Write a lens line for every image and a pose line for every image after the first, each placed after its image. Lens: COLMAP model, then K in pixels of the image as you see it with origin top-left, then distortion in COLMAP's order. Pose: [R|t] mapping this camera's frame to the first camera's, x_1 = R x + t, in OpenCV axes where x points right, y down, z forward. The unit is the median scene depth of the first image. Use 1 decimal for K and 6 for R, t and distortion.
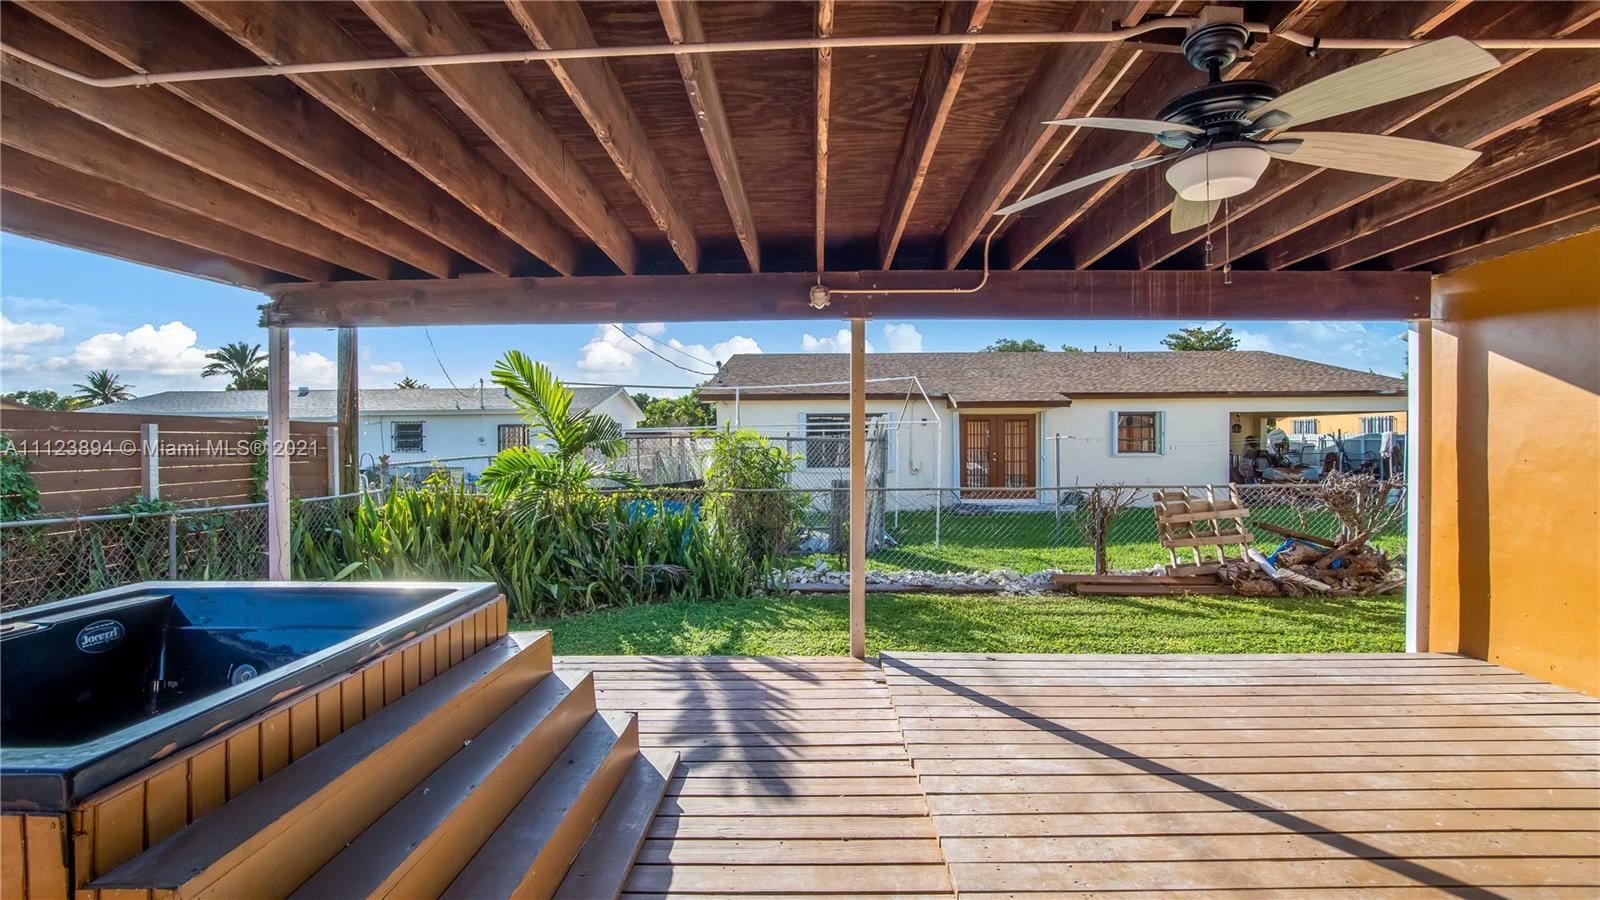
lens RADIAL K [[728.4, 0, 793.6], [0, 728.4, 439.4], [0, 0, 1]] dist [-0.022888, 0.000065]
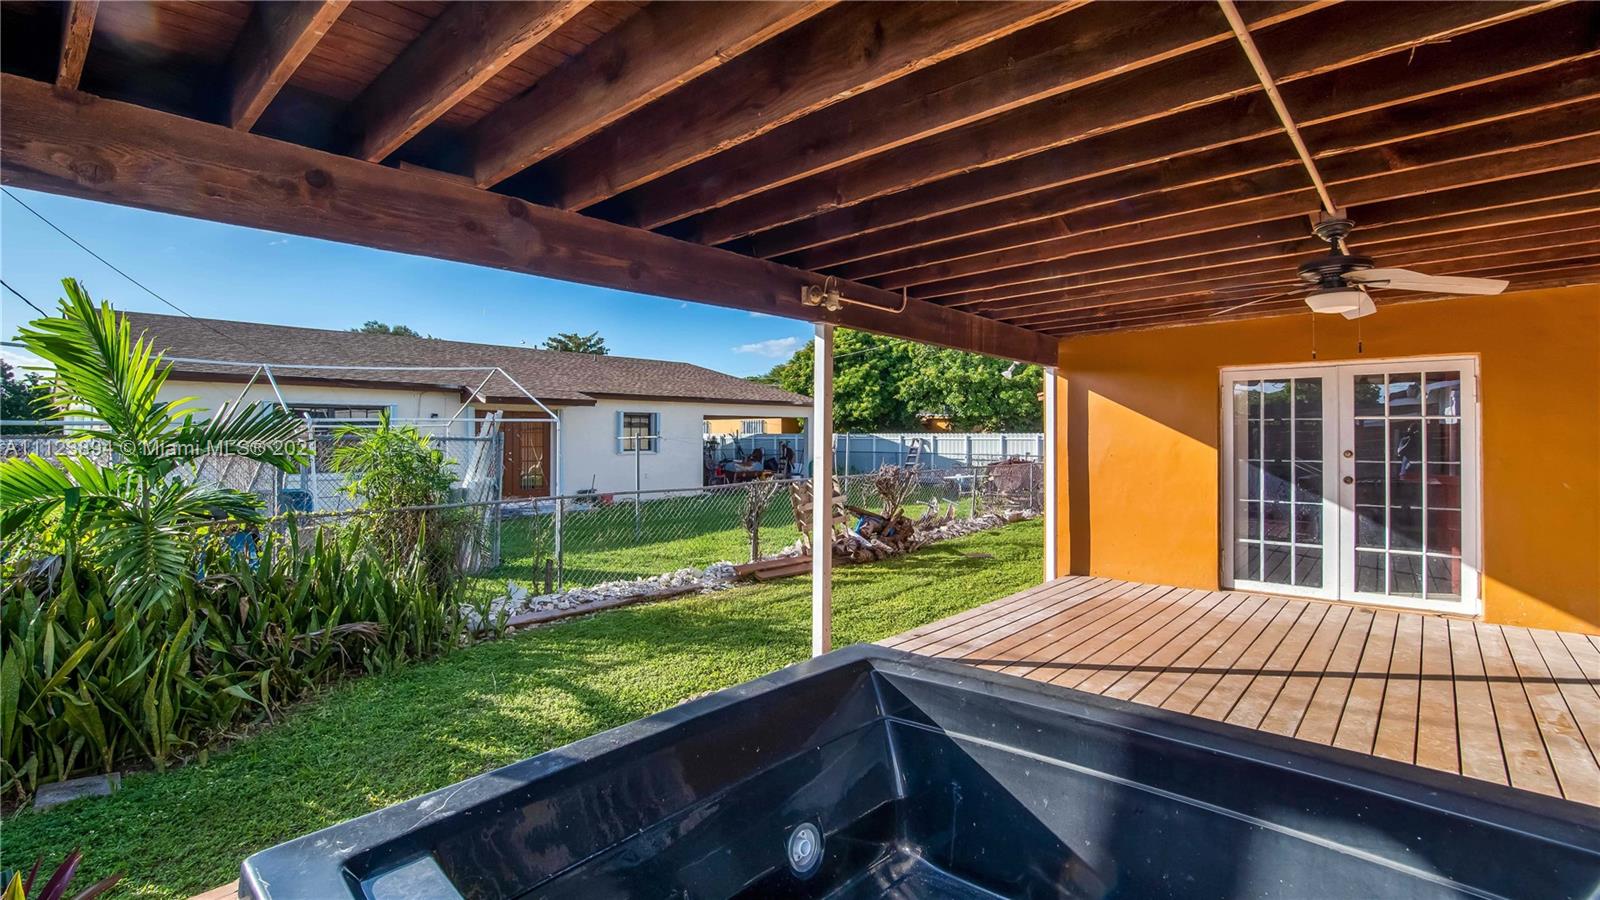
lens RADIAL K [[728.4, 0, 793.6], [0, 728.4, 439.4], [0, 0, 1]] dist [-0.022888, 0.000065]
pose [[0.646964, 0.000432, 0.762521, -0.213550], [-0.005288, 0.999978, 0.003921, -0.003842], [-0.762502, -0.006569, 0.646952, 0.120182]]
